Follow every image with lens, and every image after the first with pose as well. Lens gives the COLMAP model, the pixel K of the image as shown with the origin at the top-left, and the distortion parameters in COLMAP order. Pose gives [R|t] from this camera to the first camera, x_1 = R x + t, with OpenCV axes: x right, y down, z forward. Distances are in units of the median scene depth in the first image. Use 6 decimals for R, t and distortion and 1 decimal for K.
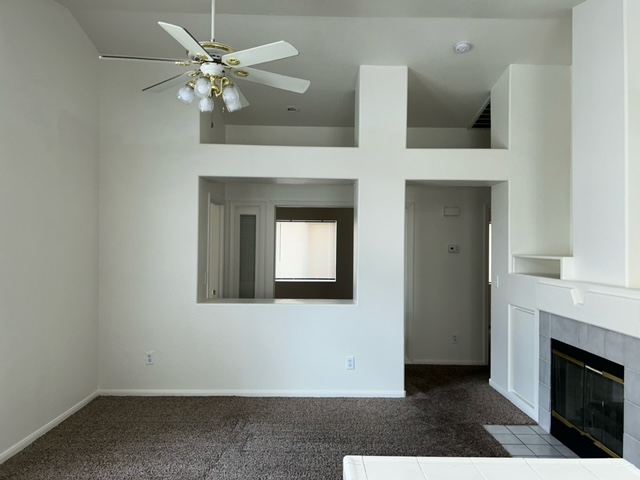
lens RADIAL K [[494.7, 0, 320.0], [0, 494.7, 240.0], [0, 0, 1]] dist [0.076589, -0.076982]
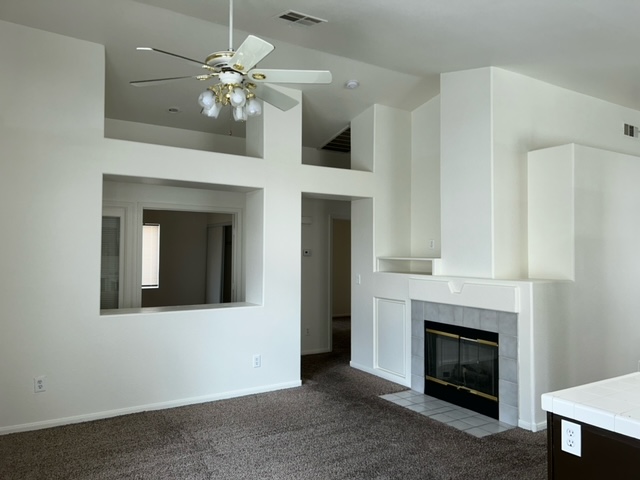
lens RADIAL K [[494.7, 0, 320.0], [0, 494.7, 240.0], [0, 0, 1]] dist [0.076589, -0.076982]
pose [[0.853885, 0.007839, 0.520403, -0.408366], [-0.003710, 0.999953, -0.008976, -0.002122], [-0.520449, 0.005734, 0.853874, 0.025812]]
